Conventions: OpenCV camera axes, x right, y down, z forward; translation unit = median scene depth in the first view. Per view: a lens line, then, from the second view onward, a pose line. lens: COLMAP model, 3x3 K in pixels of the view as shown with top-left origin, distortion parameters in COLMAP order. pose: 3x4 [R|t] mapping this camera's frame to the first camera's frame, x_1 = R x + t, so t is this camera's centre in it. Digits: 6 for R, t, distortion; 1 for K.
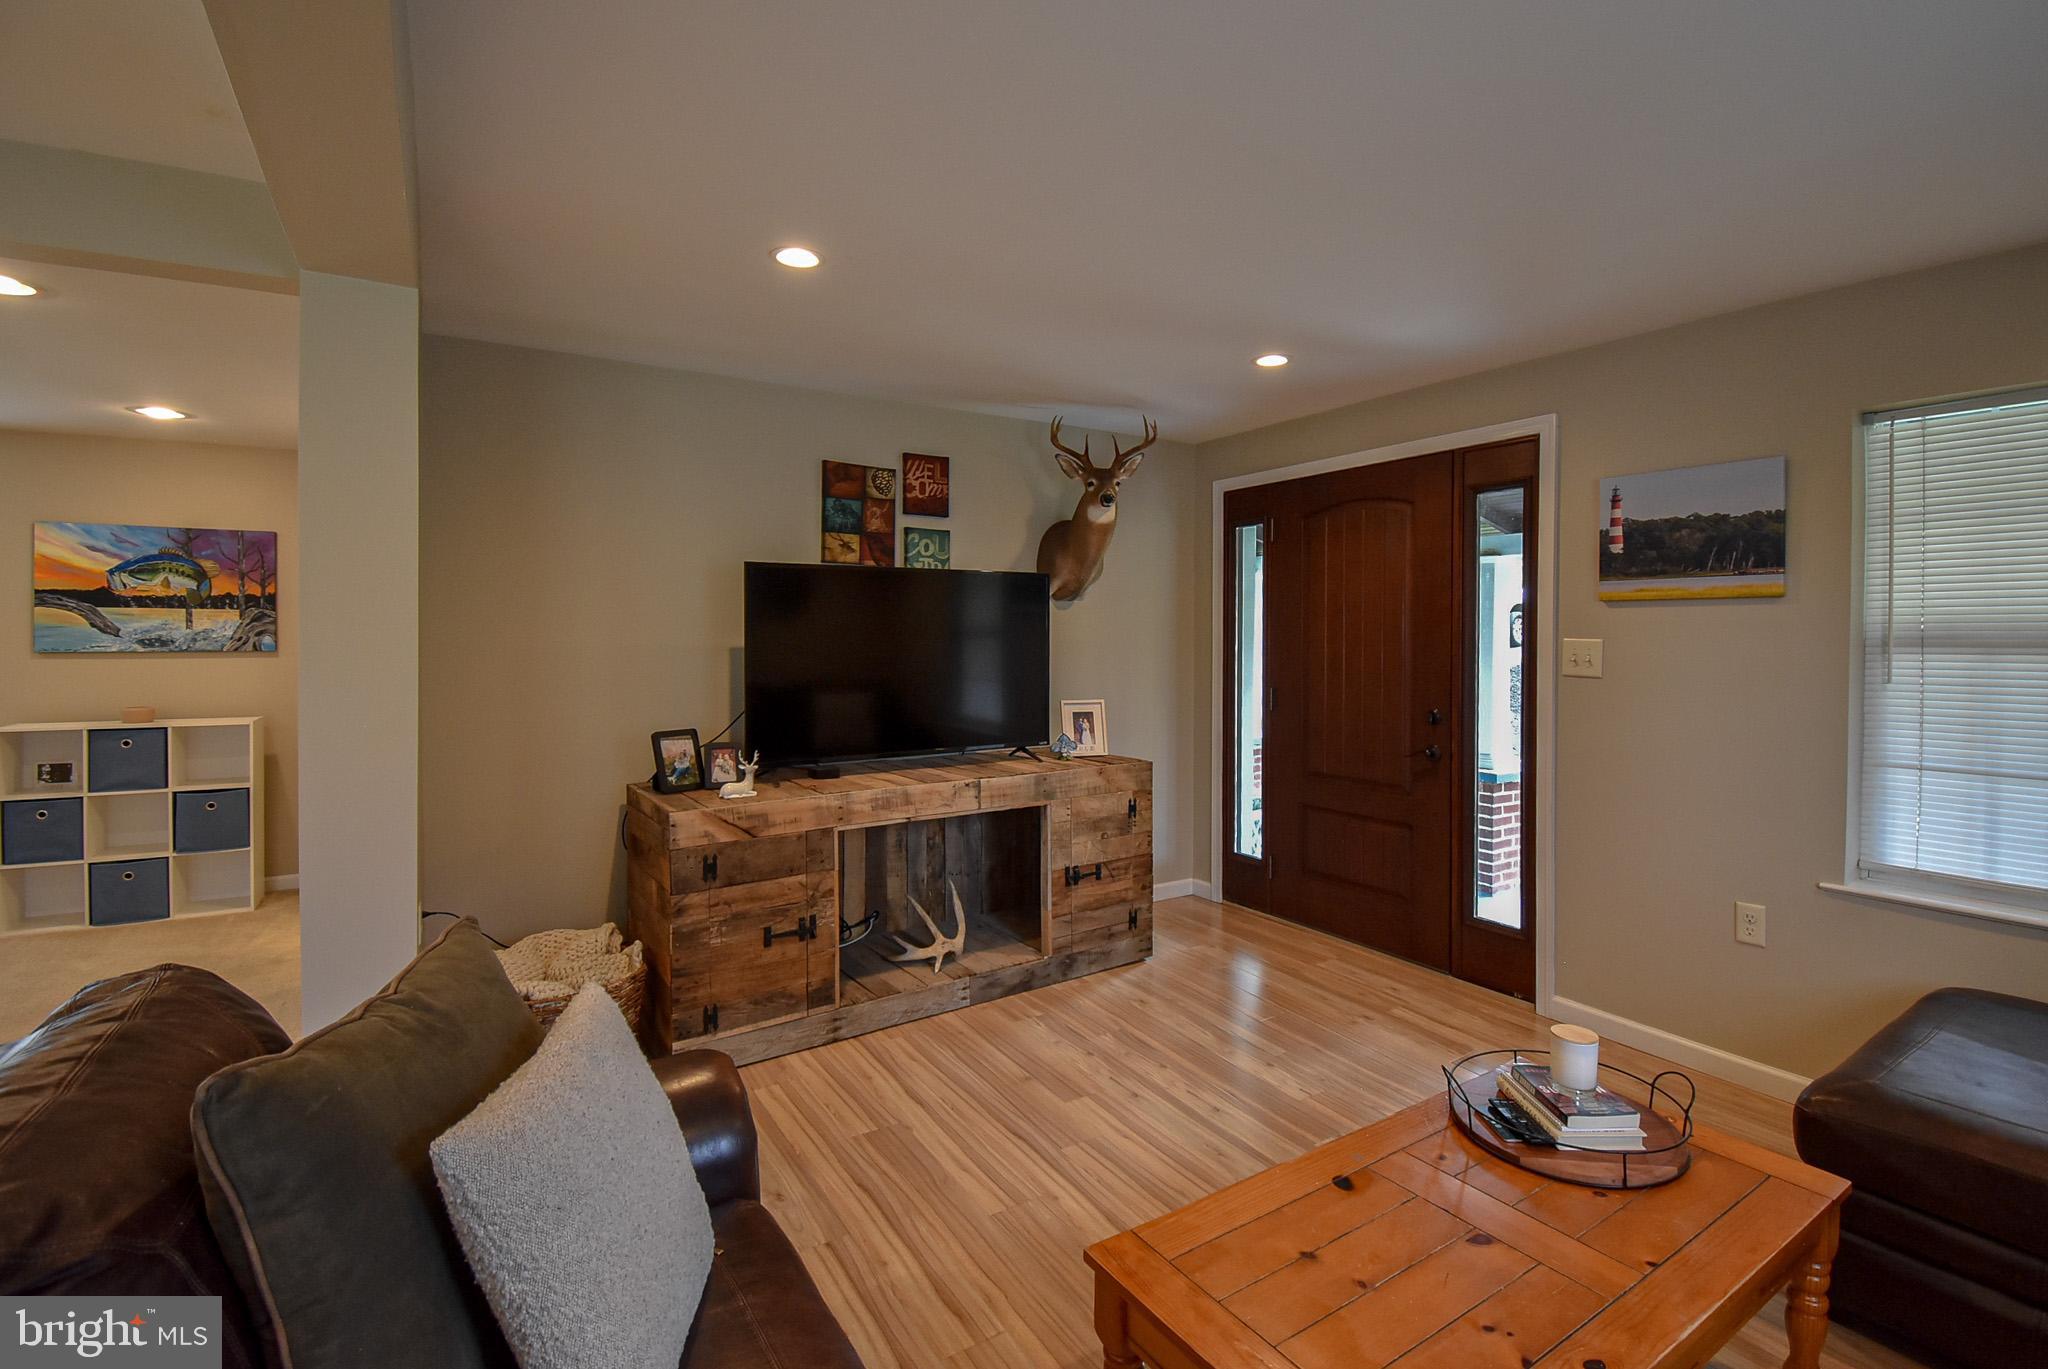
lens RADIAL K [[937.6, 0, 1043.9], [0, 937.6, 645.9], [0, 0, 1]] dist [-0.012305, -0.008199]
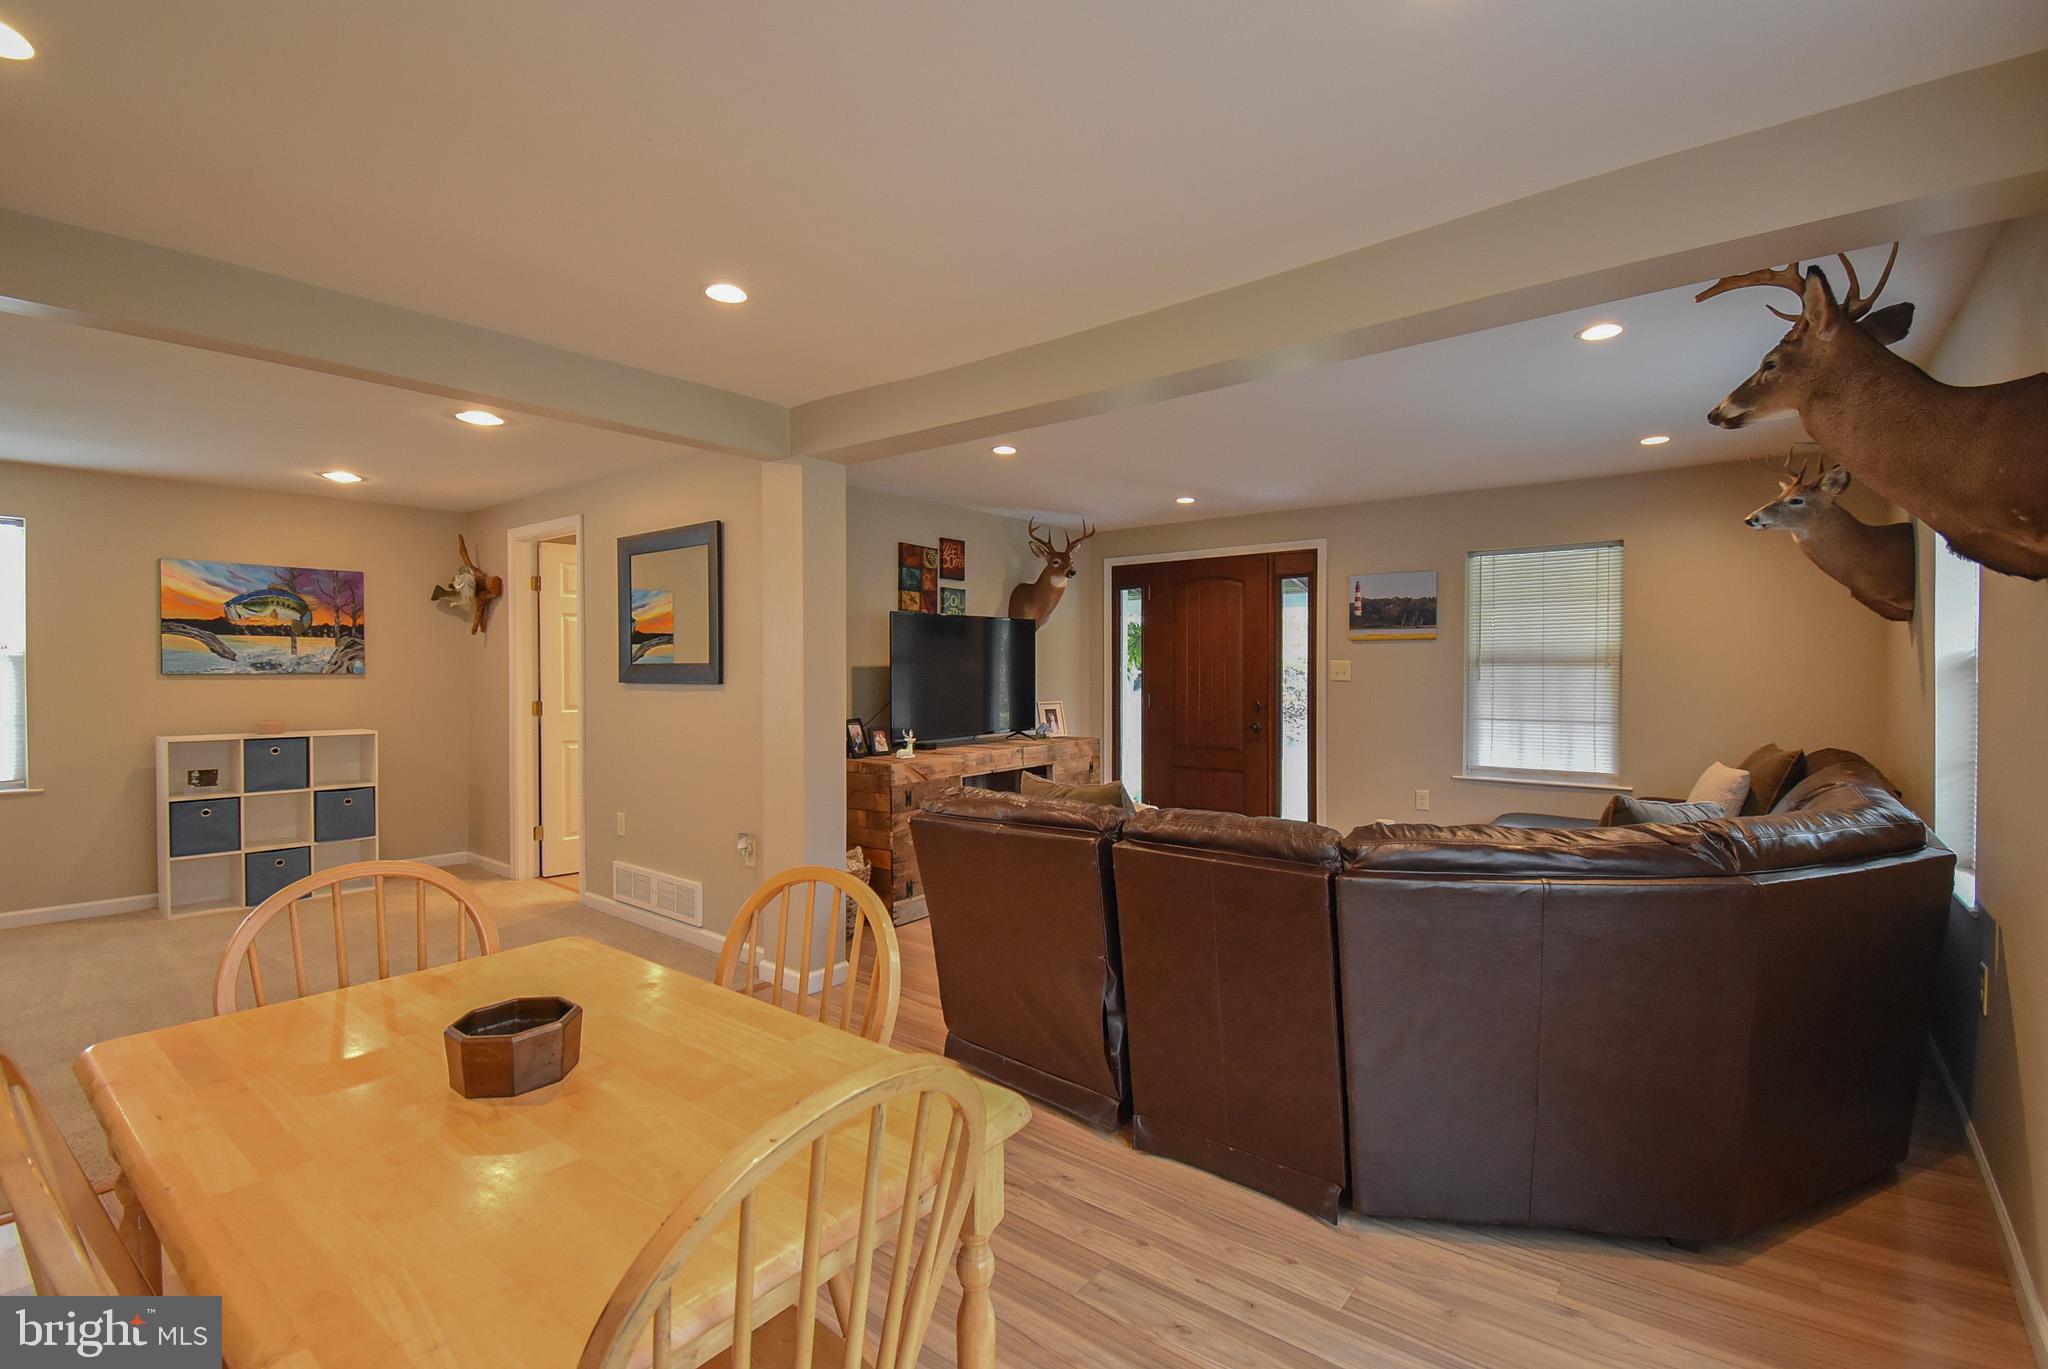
lens RADIAL K [[937.6, 0, 1021.3], [0, 937.6, 682.3], [0, 0, 1]] dist [-0.012305, -0.008199]
pose [[0.948831, -0.006597, 0.315714, -0.498820], [0.004928, 0.999969, 0.006085, 0.016891], [-0.315744, -0.004218, 0.948835, -0.462470]]
